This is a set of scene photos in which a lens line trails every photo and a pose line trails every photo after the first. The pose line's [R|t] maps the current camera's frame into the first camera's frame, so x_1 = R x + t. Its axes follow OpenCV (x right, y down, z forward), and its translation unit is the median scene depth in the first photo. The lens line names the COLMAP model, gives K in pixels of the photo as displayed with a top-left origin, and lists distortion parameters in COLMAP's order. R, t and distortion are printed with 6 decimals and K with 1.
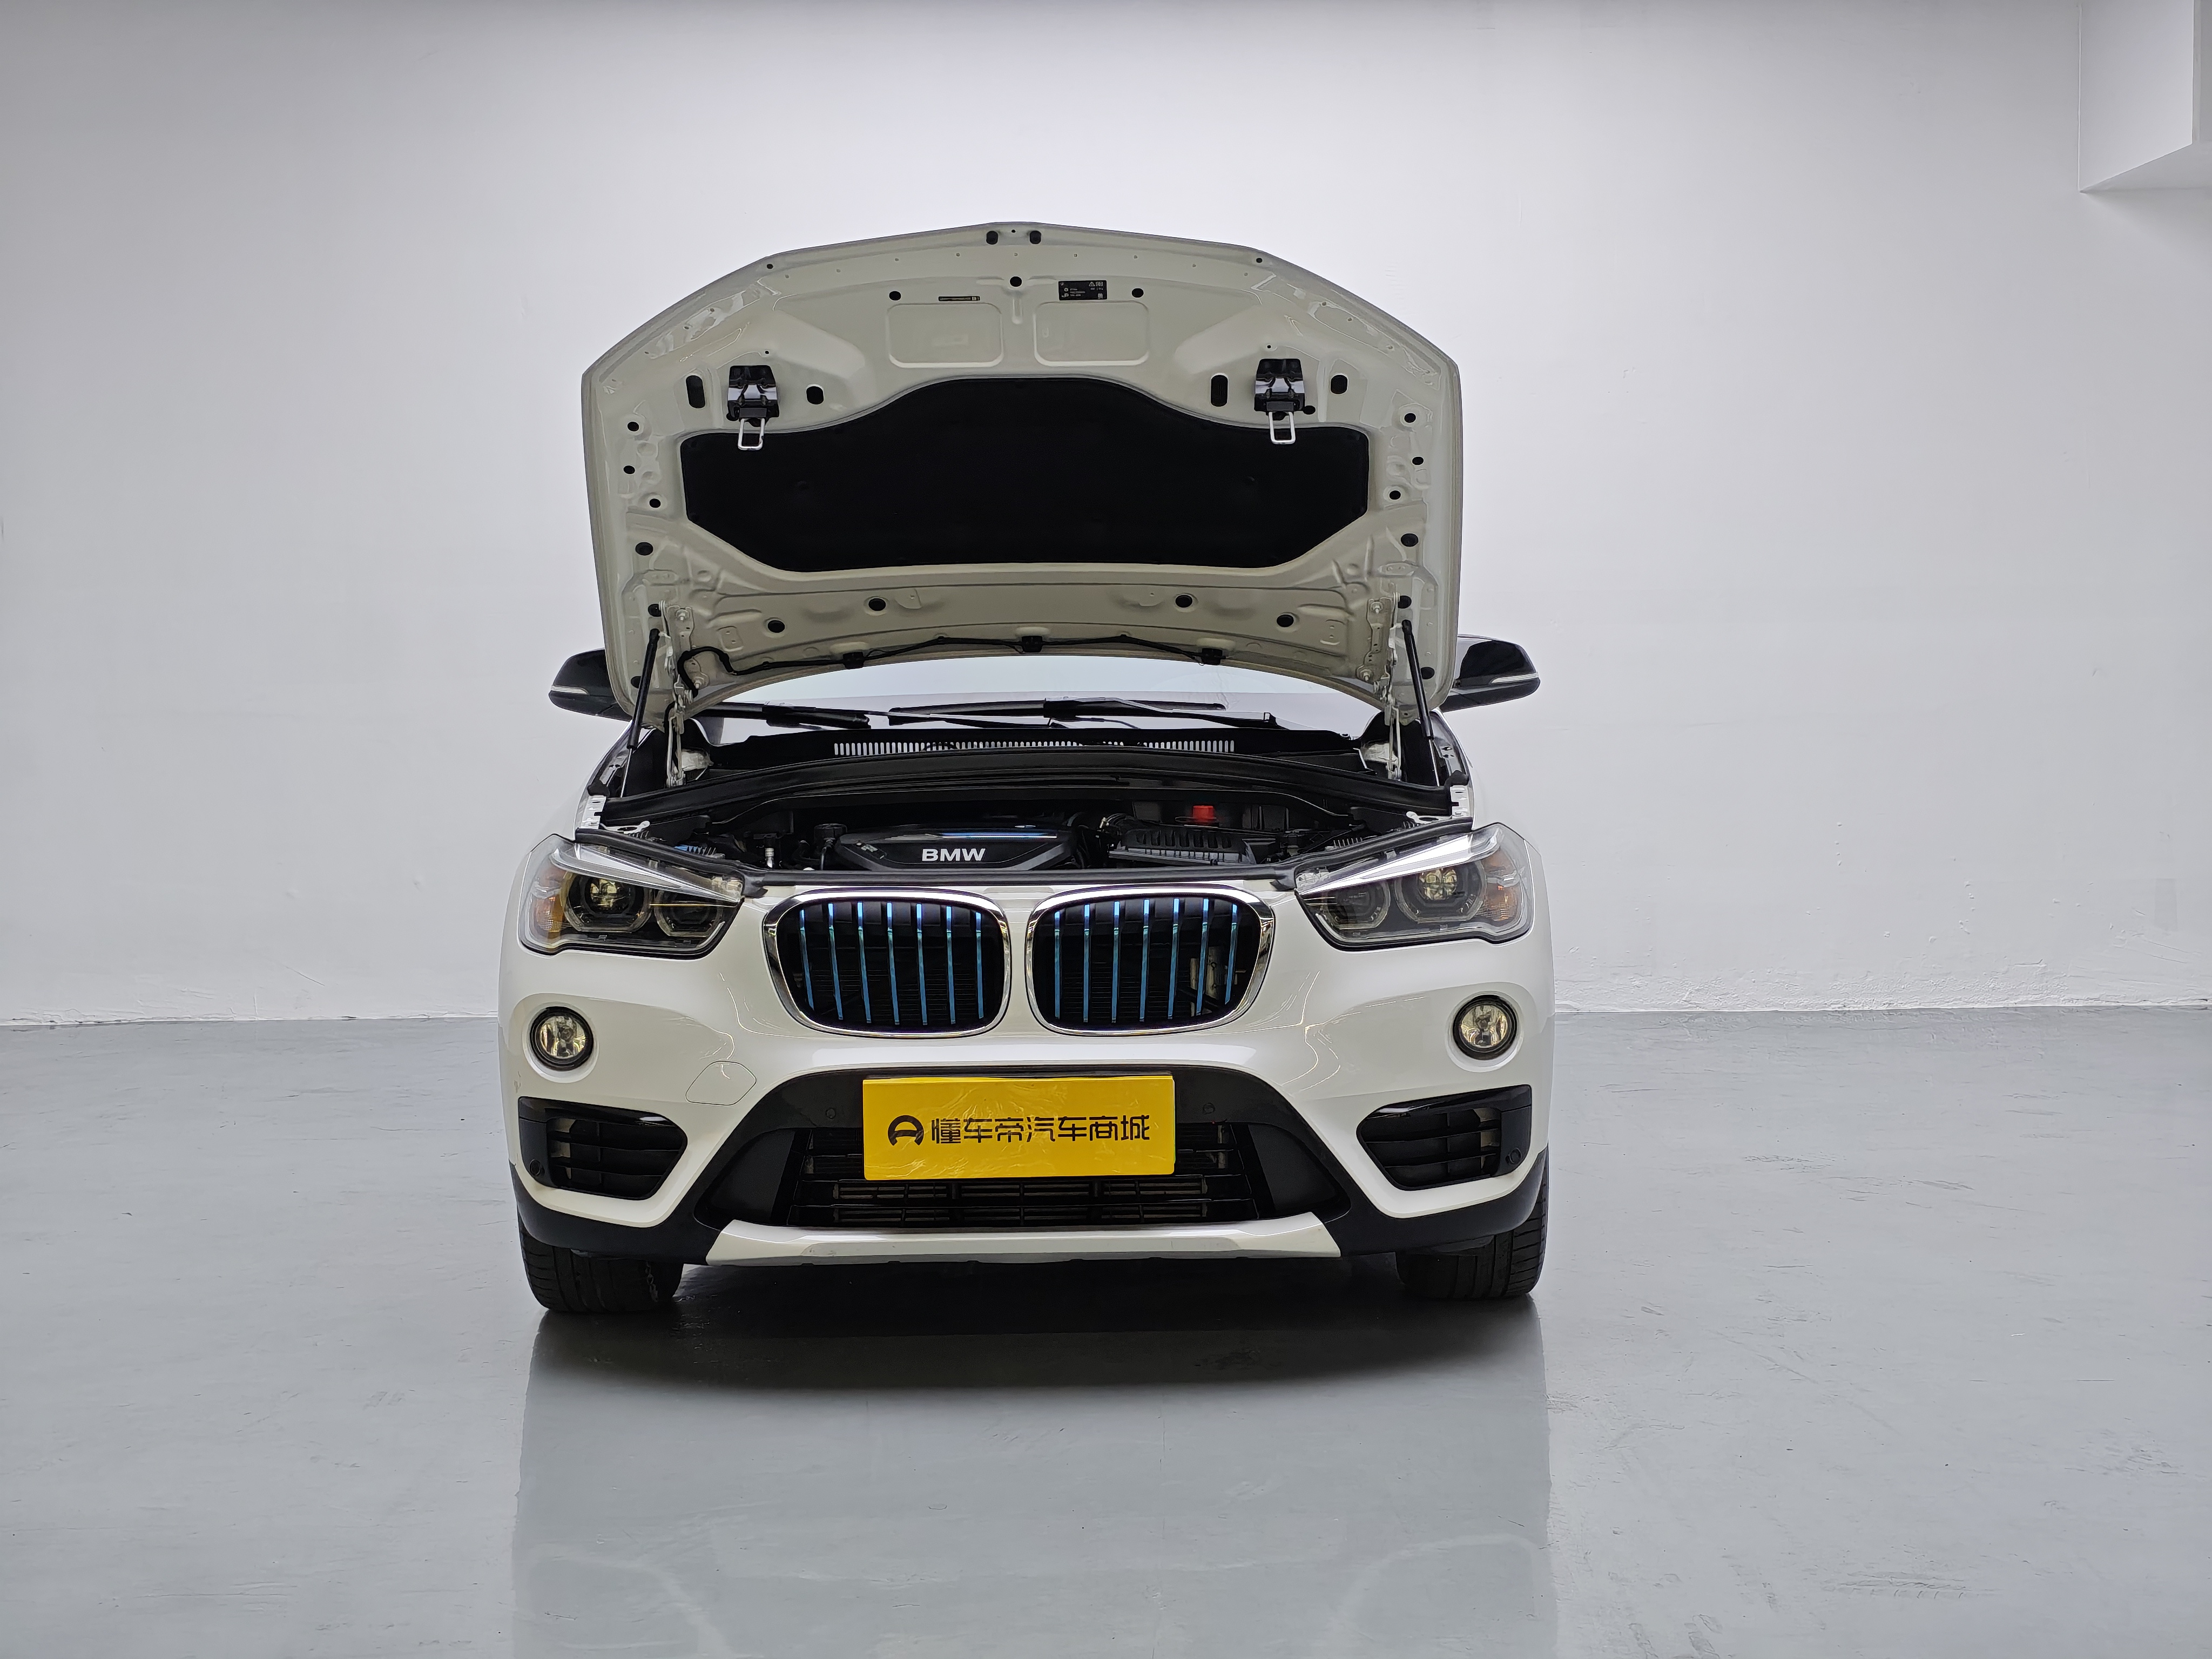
lens RADIAL K [[3620.9, 0, 1106.0], [0, 3620.9, 829.5], [0, 0, 1]] dist [0.088680, 0.092373]
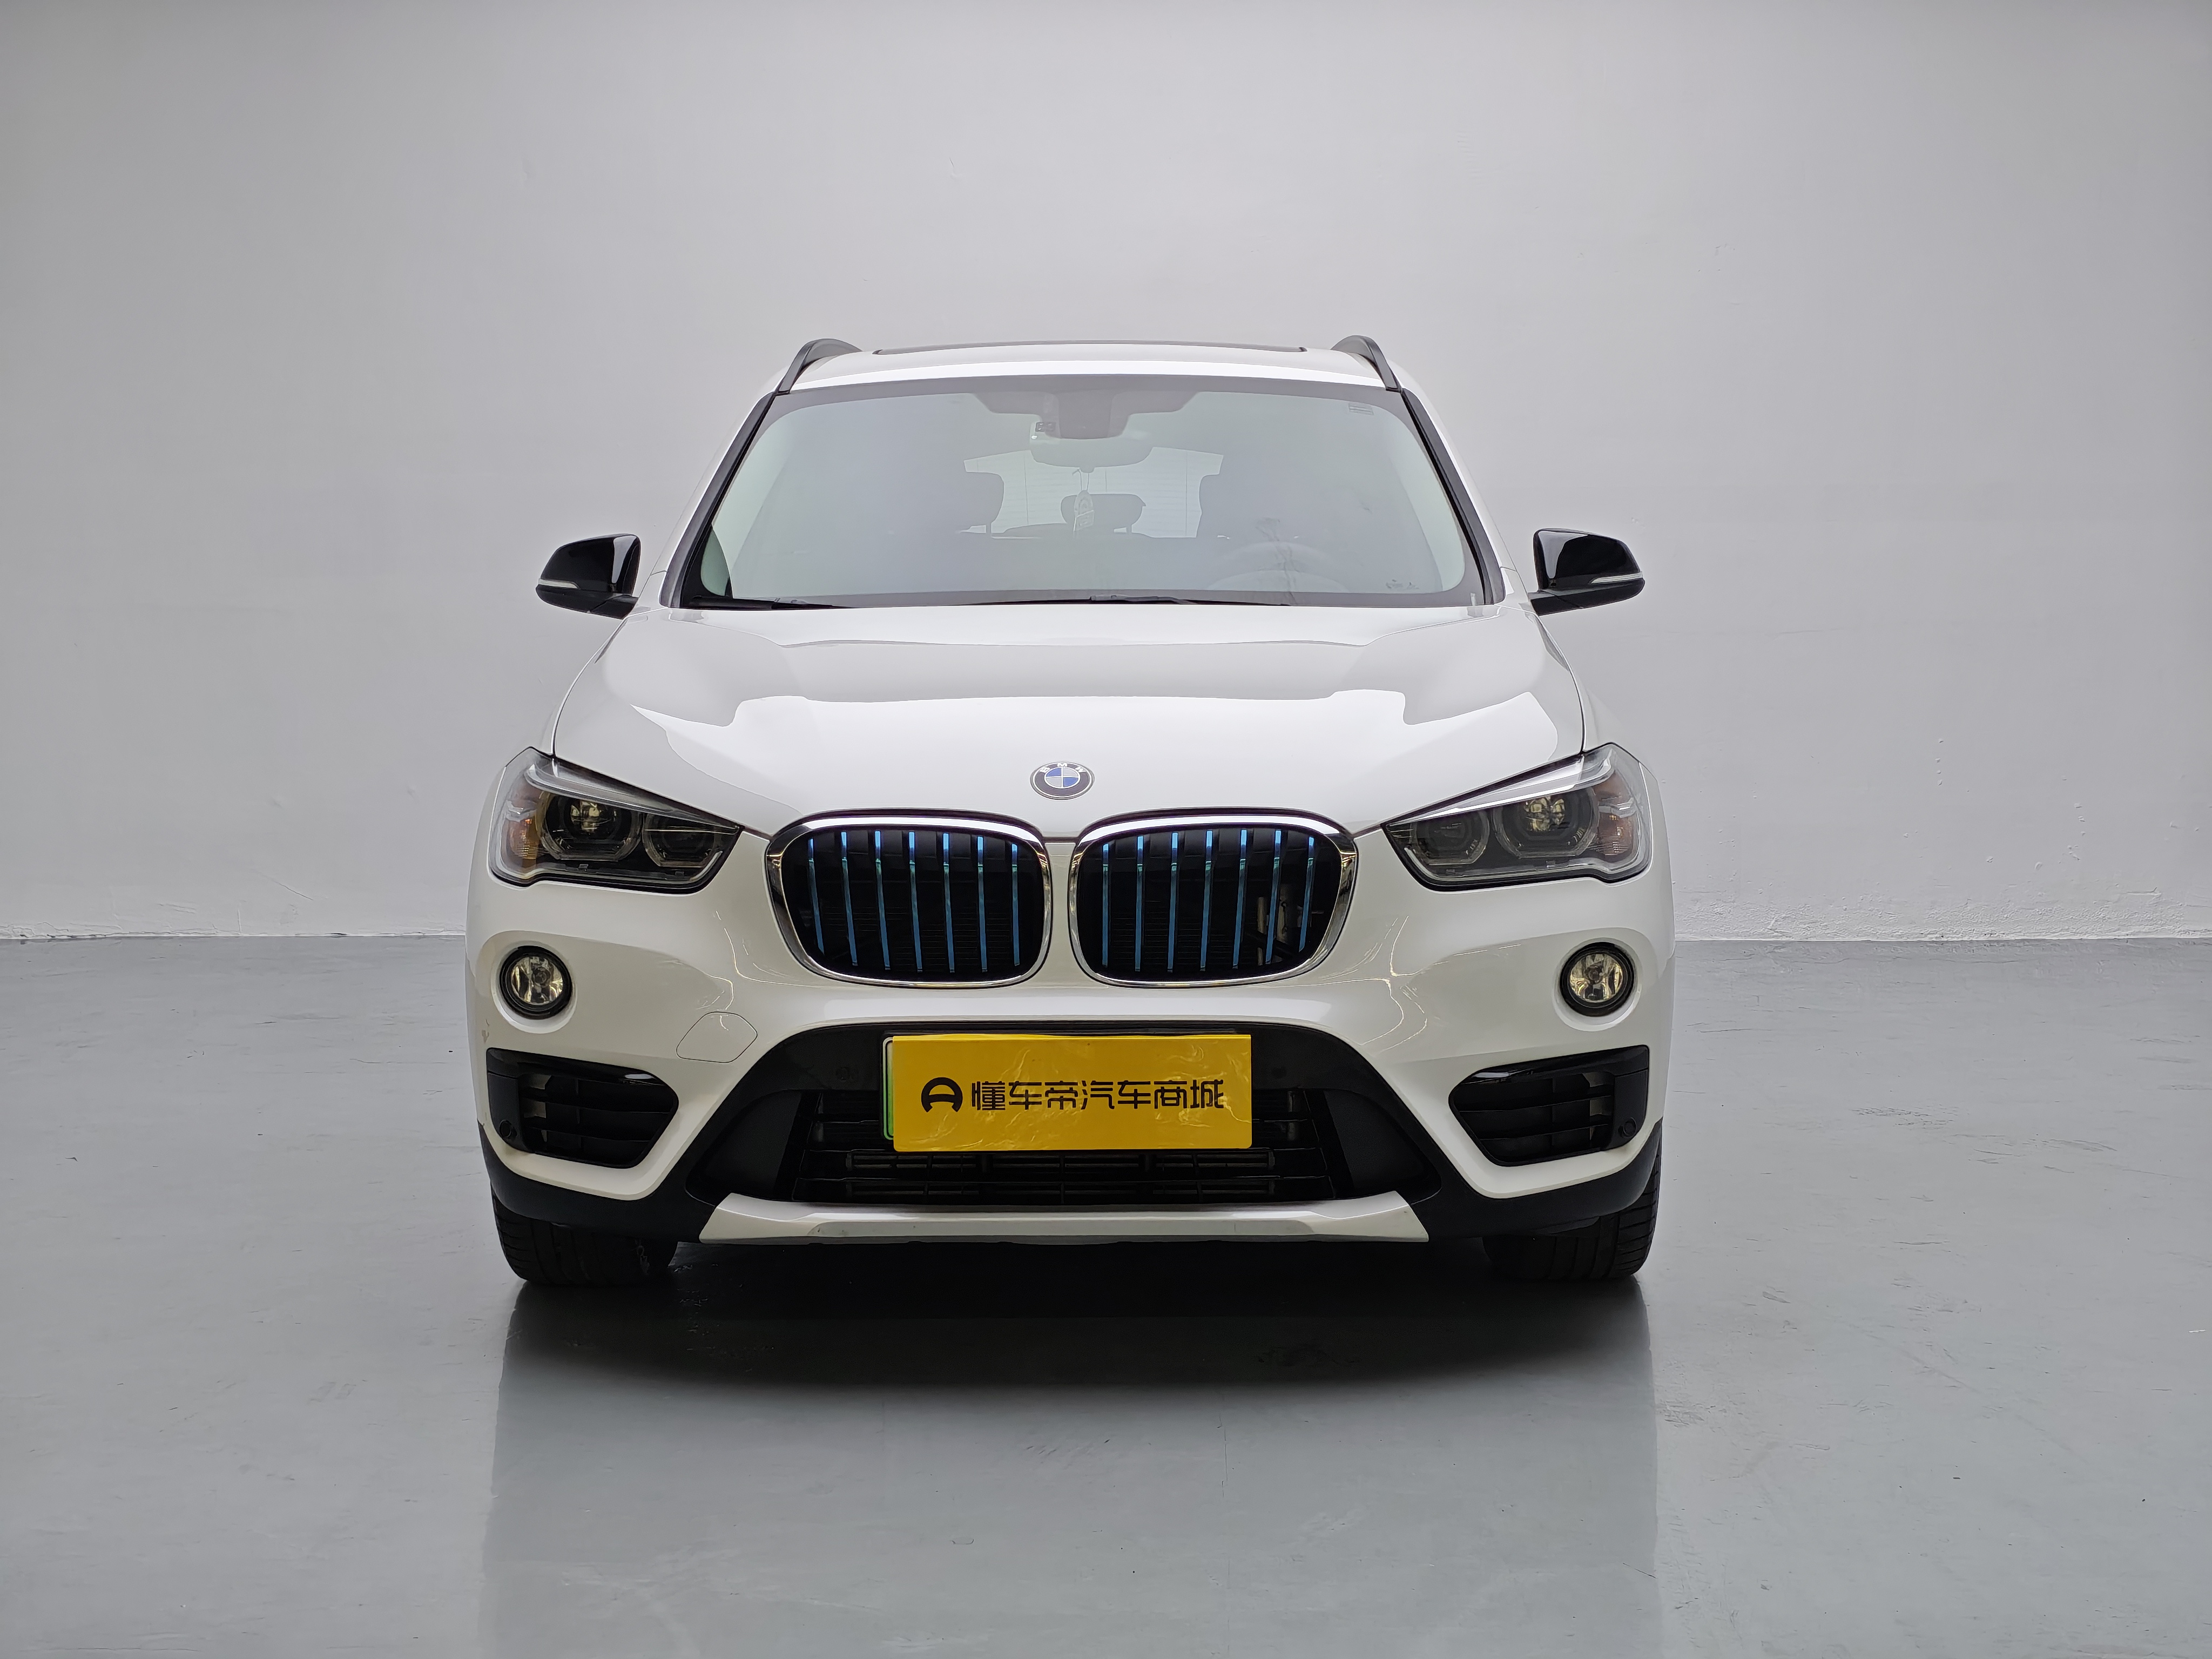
lens RADIAL K [[3620.9, 0, 1106.0], [0, 3620.9, 829.5], [0, 0, 1]] dist [0.088680, 0.092373]
pose [[0.999932, 0.007986, -0.008476, -0.005886], [-0.007758, 0.999614, 0.026664, -0.003520], [0.008686, -0.026596, 0.999609, 0.130836]]
